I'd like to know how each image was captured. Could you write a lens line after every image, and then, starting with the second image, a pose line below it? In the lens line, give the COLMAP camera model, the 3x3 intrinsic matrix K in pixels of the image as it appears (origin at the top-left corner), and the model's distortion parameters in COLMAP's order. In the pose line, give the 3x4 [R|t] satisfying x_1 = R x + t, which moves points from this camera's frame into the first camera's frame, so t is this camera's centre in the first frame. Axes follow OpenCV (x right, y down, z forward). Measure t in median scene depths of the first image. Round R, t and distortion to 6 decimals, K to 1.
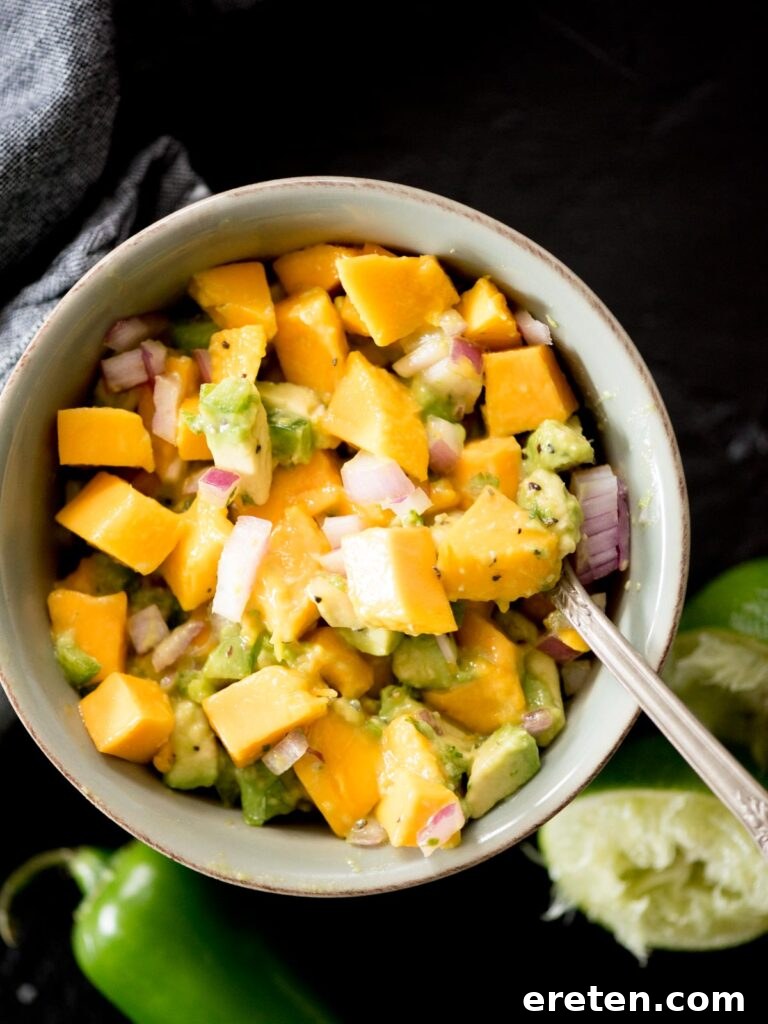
lens RADIAL K [[4331.9, 0, 576.6], [0, 4331.9, 512.5], [0, 0, 1]] dist [-0.155438, -1.223529]
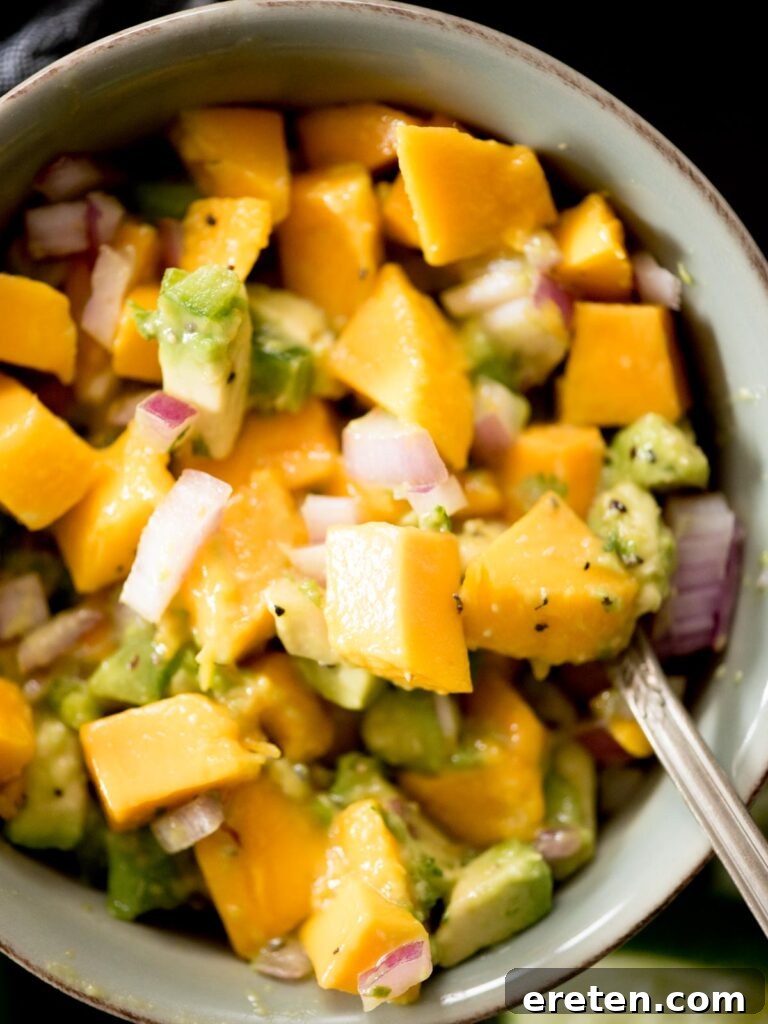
lens RADIAL K [[4331.9, 0, 576.6], [0, 4331.9, 512.5], [0, 0, 1]] dist [-0.155438, -1.223529]
pose [[0.981365, 0.182986, 0.058639, -0.056026], [-0.181870, 0.983032, -0.023887, 0.012546], [-0.062015, 0.012777, 0.997993, 0.315848]]
